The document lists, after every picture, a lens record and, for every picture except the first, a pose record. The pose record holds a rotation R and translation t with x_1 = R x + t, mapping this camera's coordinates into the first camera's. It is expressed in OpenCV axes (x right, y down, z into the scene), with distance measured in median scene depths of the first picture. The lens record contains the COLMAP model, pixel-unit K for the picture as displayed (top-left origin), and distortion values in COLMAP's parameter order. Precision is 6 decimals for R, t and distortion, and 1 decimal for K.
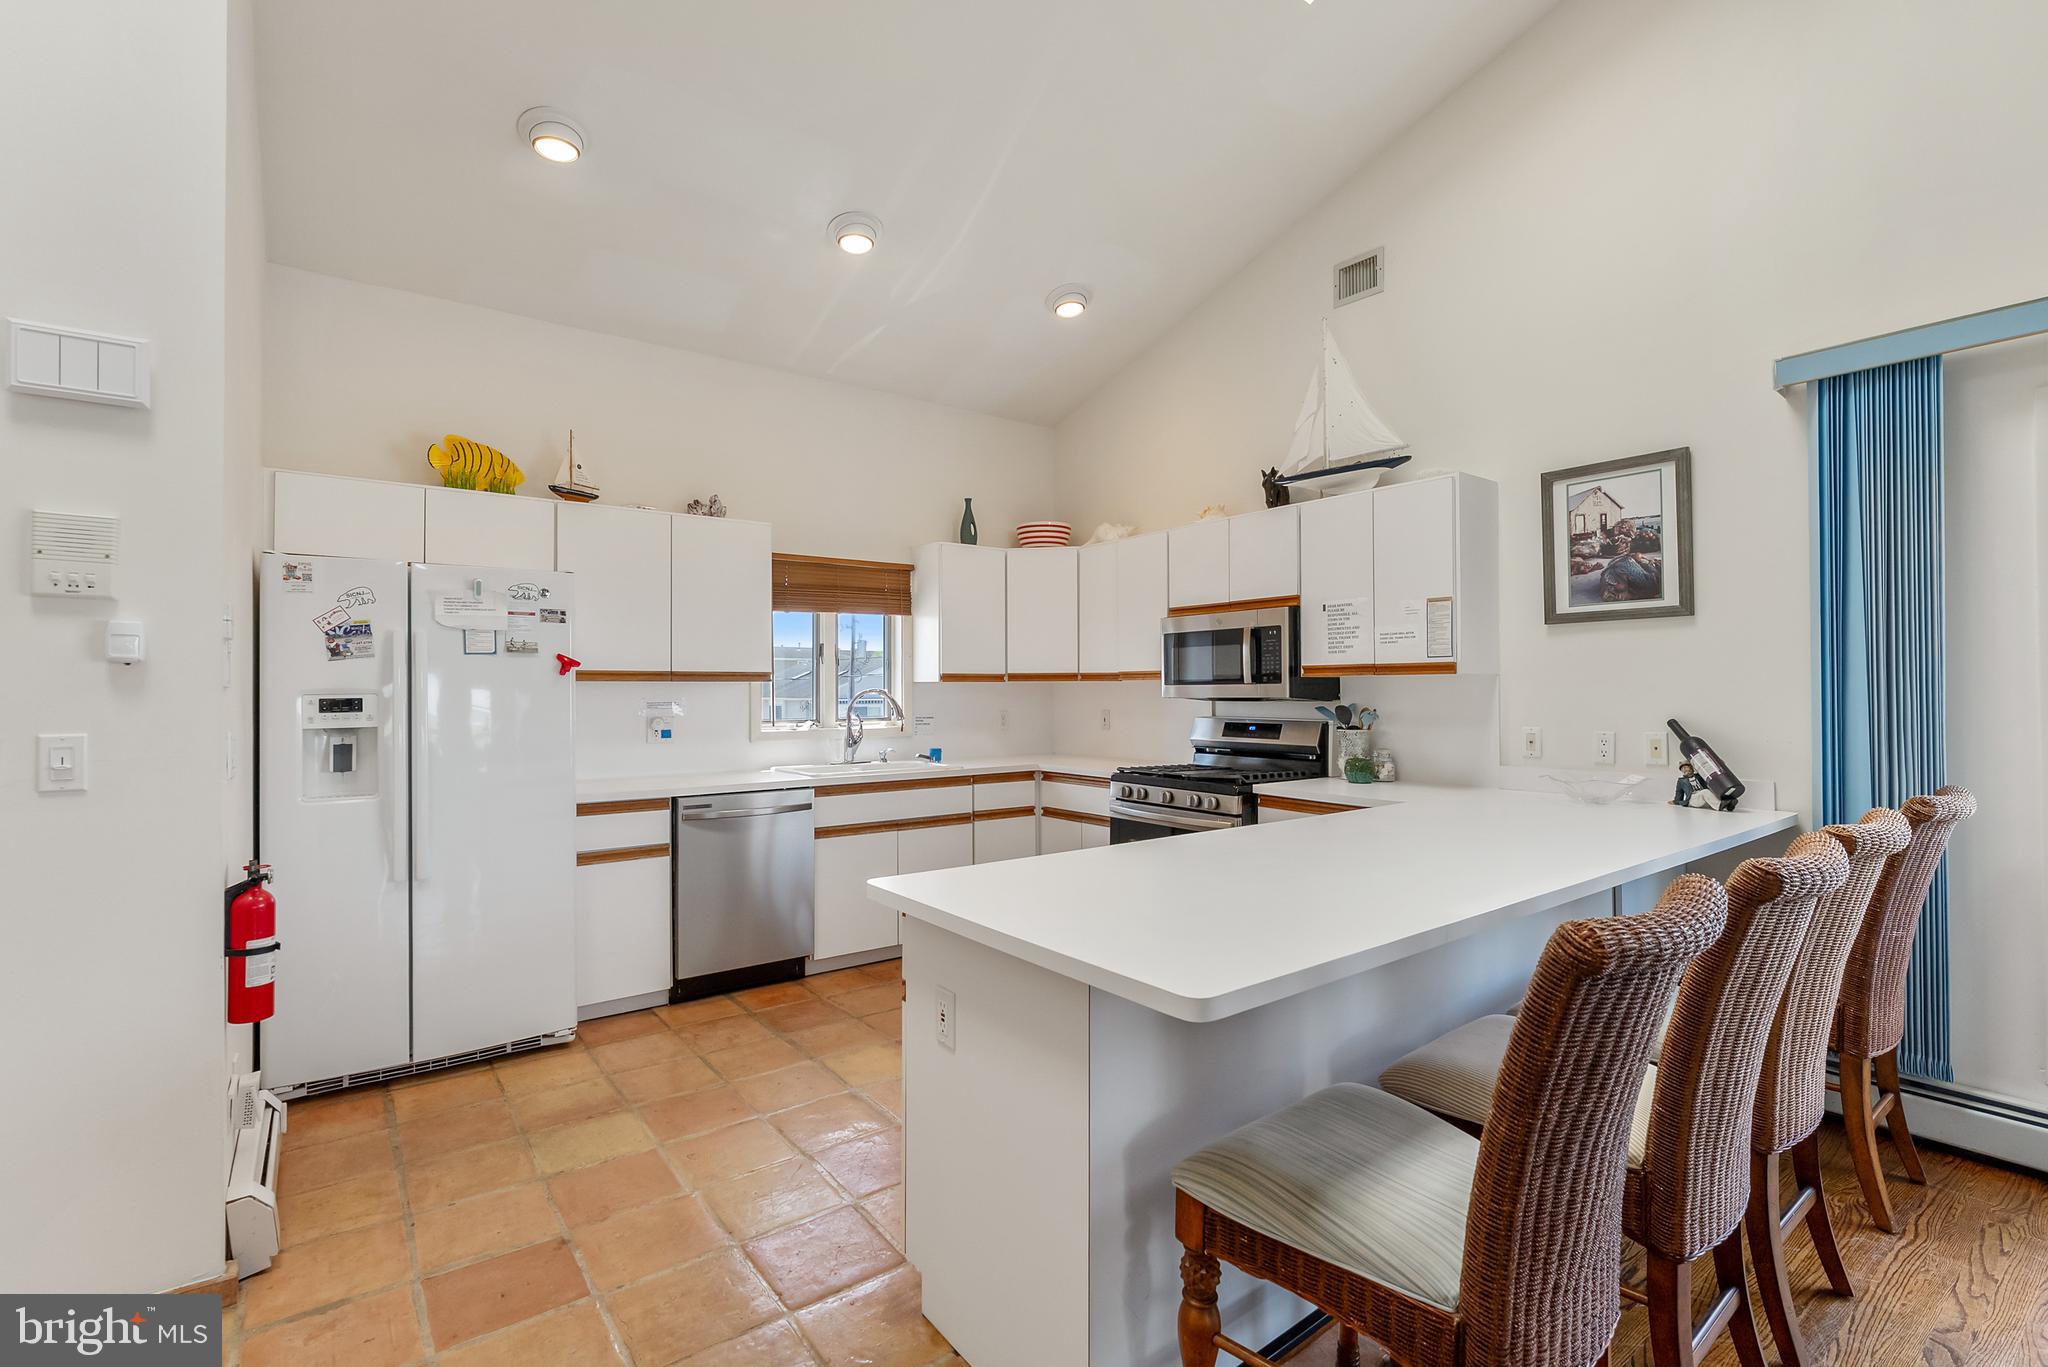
lens RADIAL K [[929.1, 0, 1005.3], [0, 929.1, 683.8], [0, 0, 1]] dist [0.006541, 0.000108]
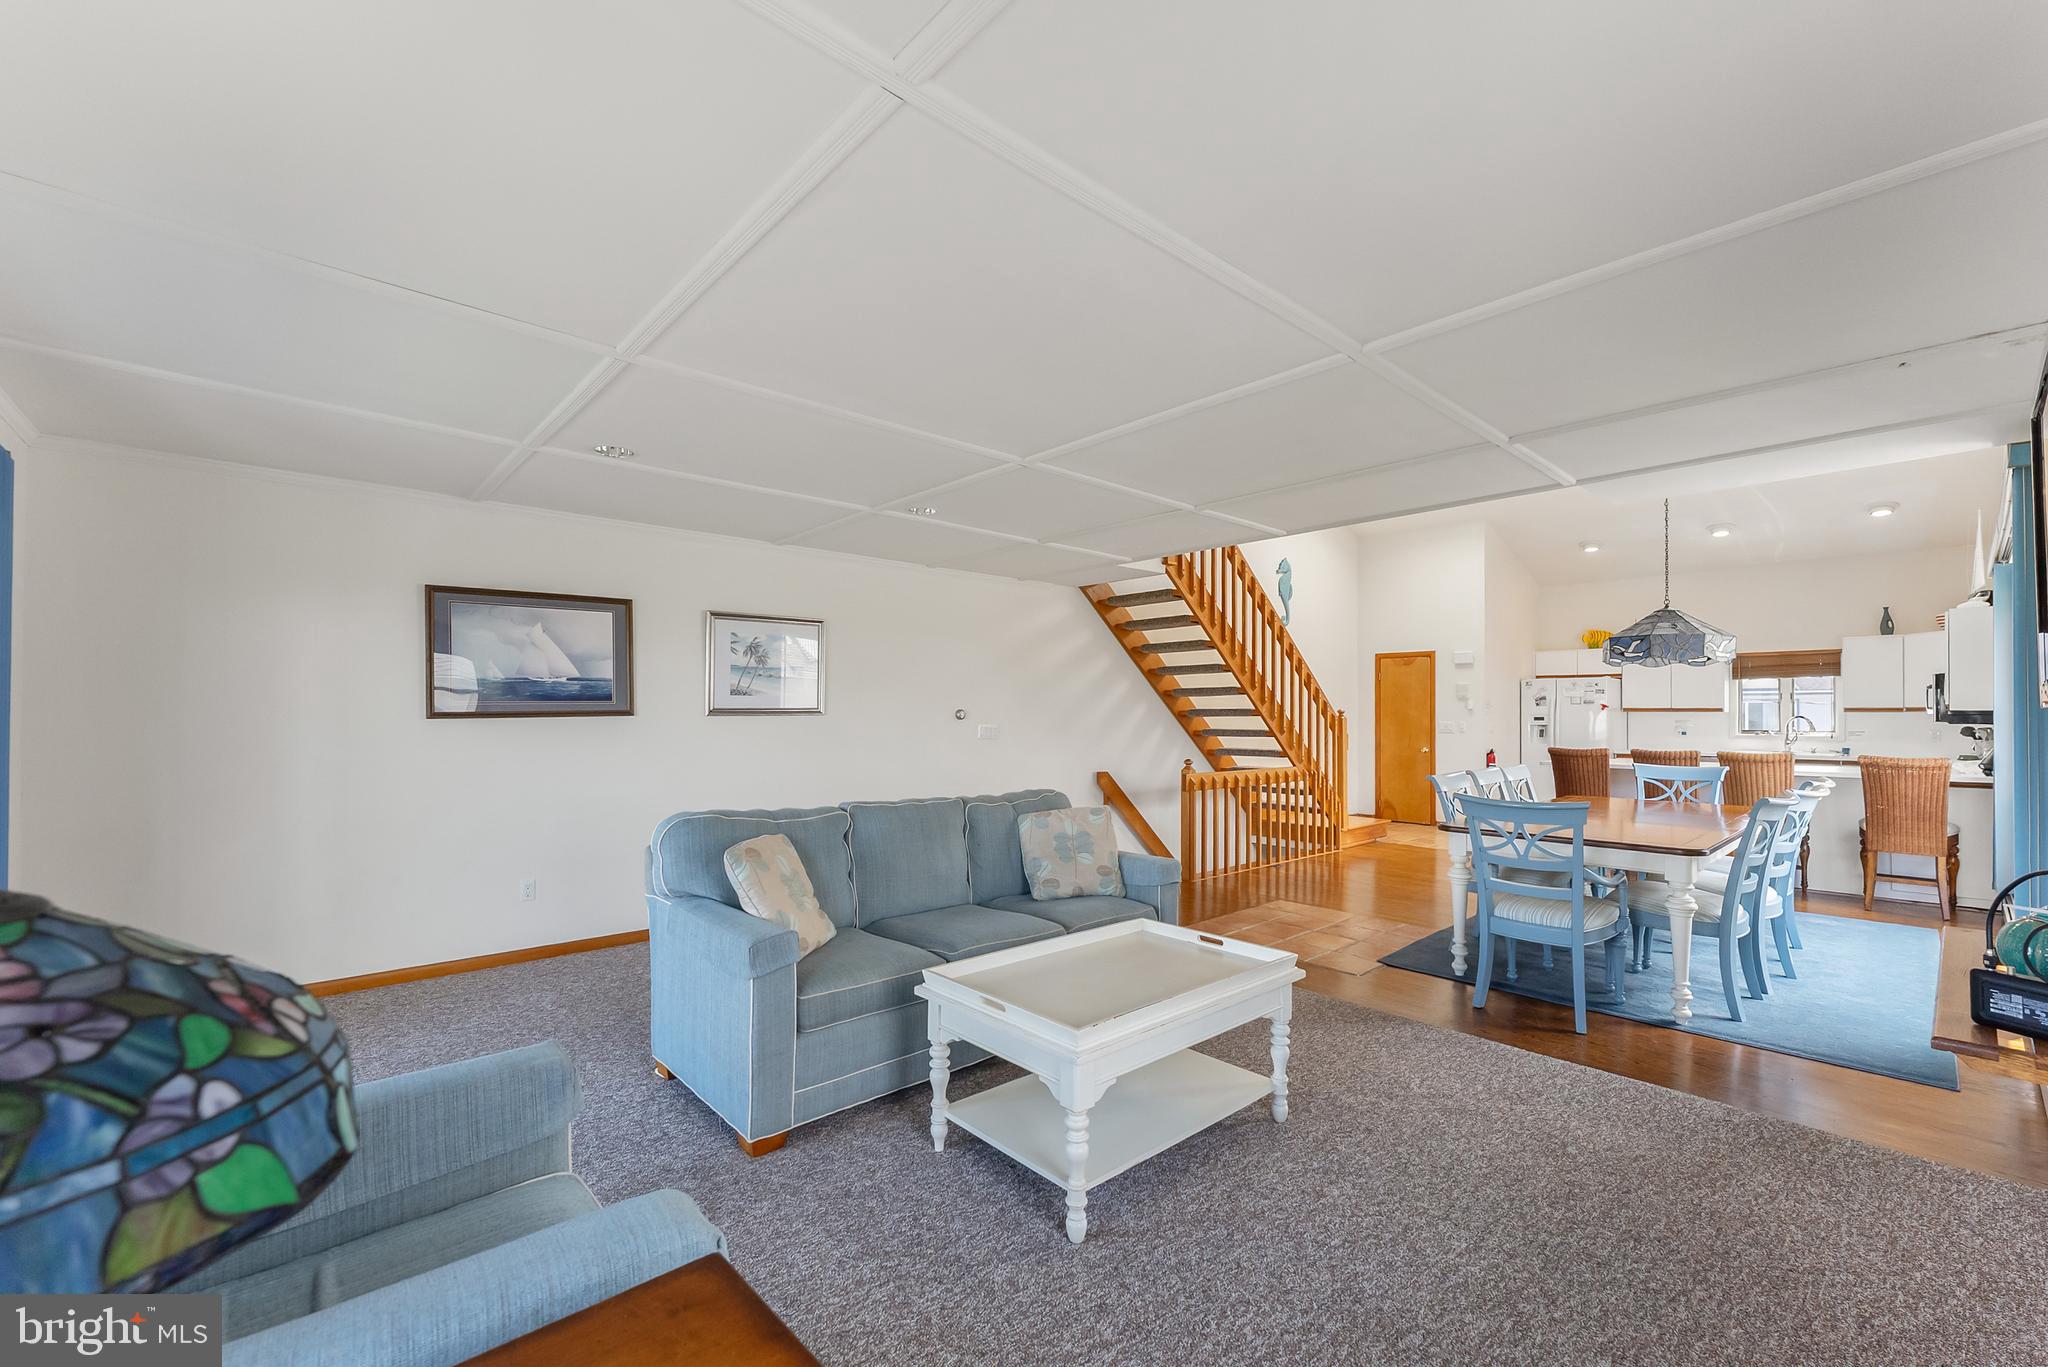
lens RADIAL K [[837.4, 0, 1043.6], [0, 837.4, 714.8], [0, 0, 1]] dist [0.009697, -0.002955]
pose [[0.100628, 0.006156, -0.994905, 1.874796], [0.001131, 0.999980, 0.006301, -0.012826], [0.994923, -0.001760, 0.100619, -1.000229]]
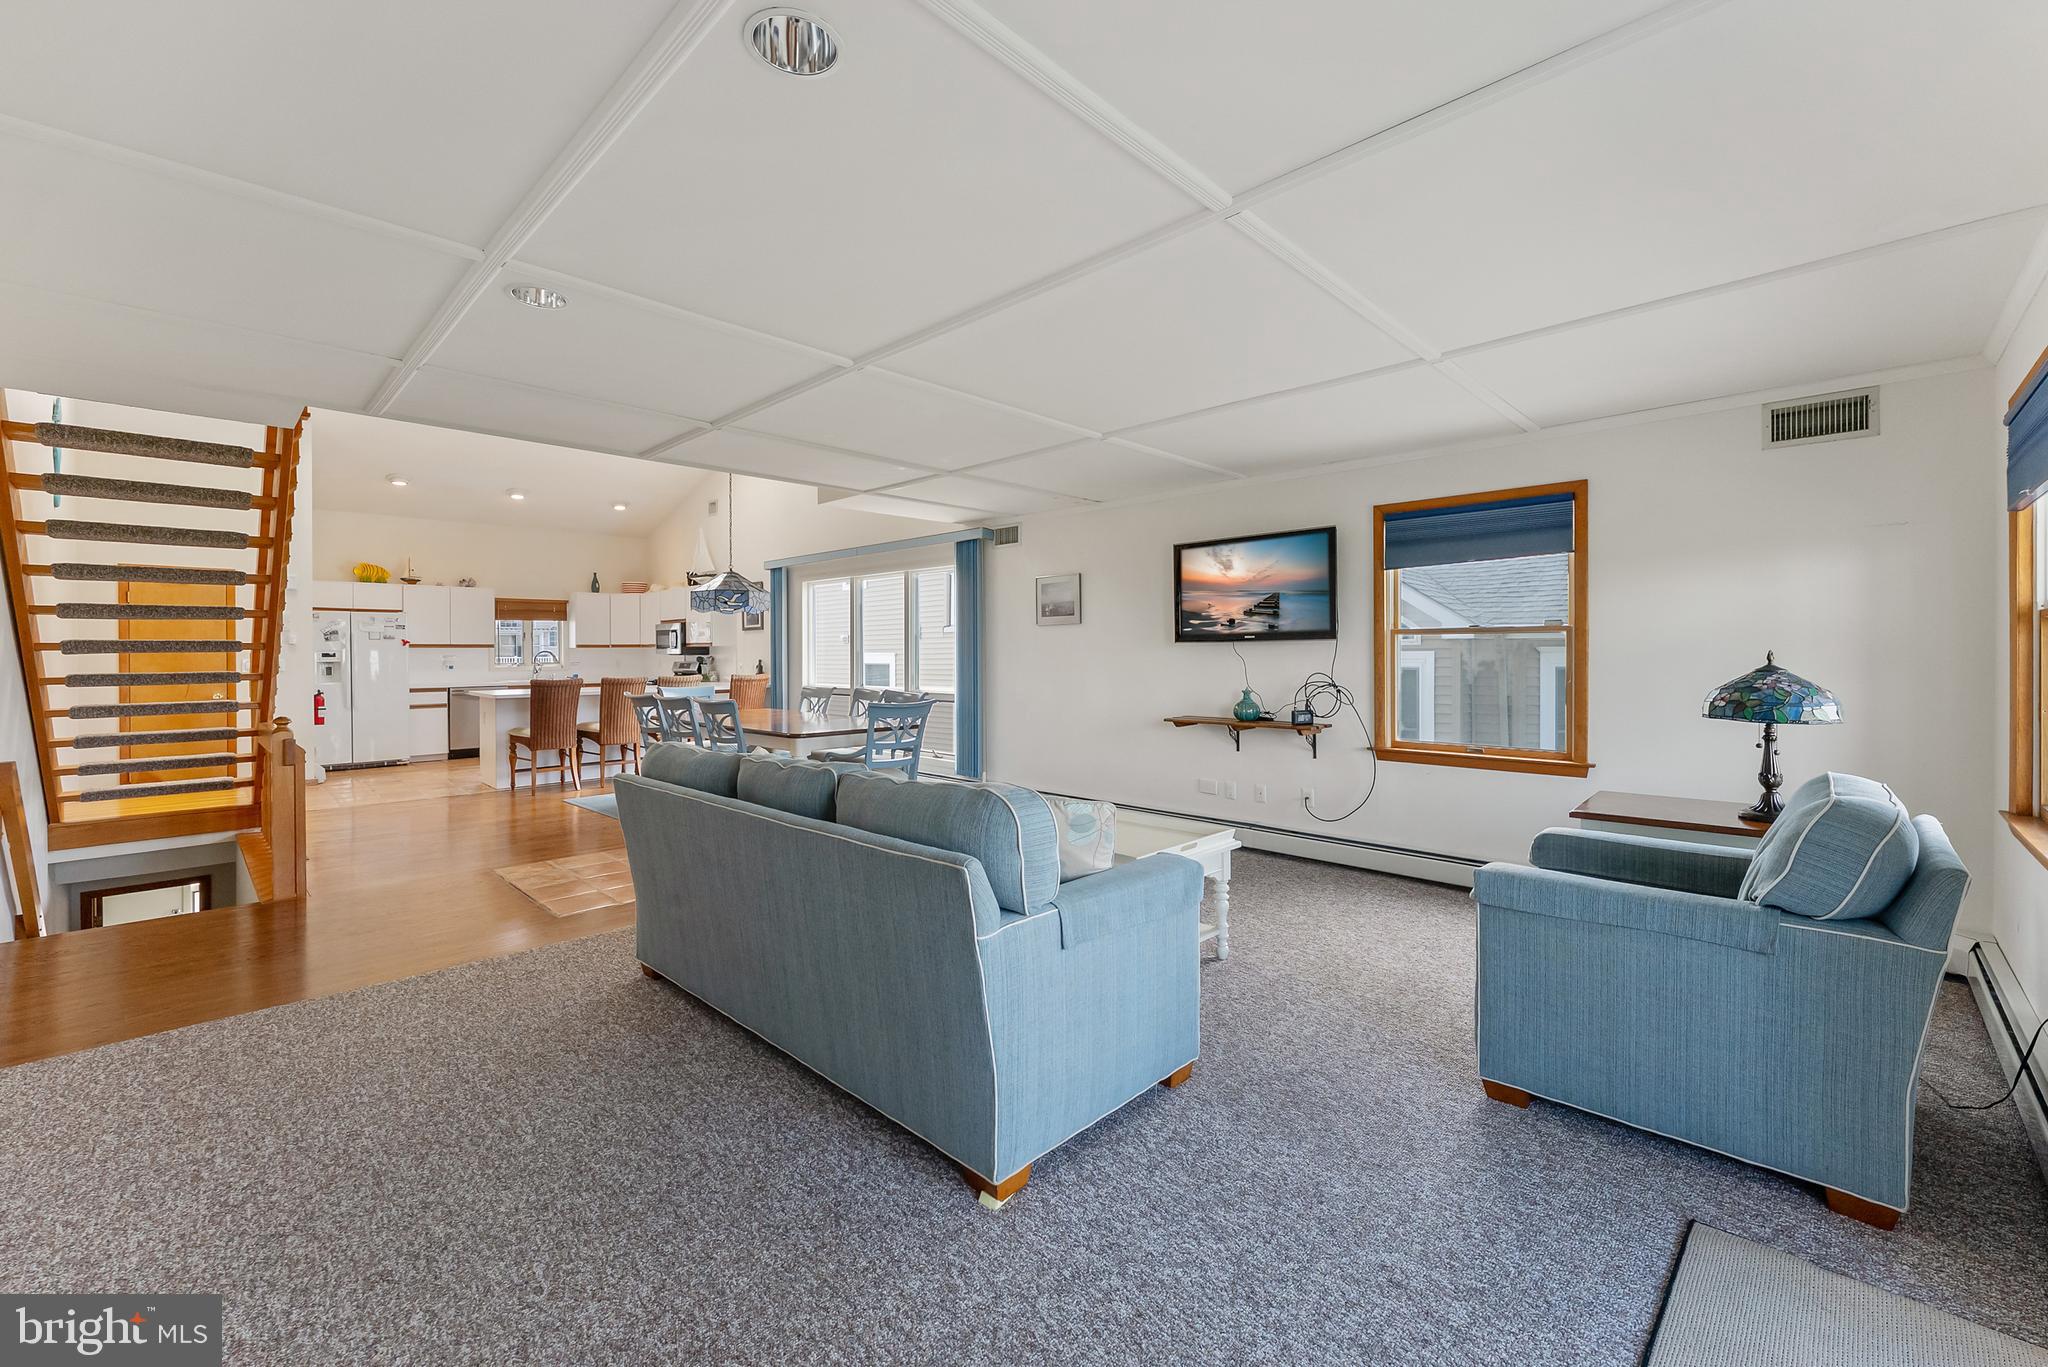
lens RADIAL K [[837.4, 0, 1005.9], [0, 837.4, 645.6], [0, 0, 1]] dist [0.009697, -0.002955]
pose [[0.991026, 0.001827, 0.133656, 0.993387], [-0.001403, 0.999994, -0.003263, -0.003907], [-0.133661, 0.003046, 0.991022, -1.786695]]
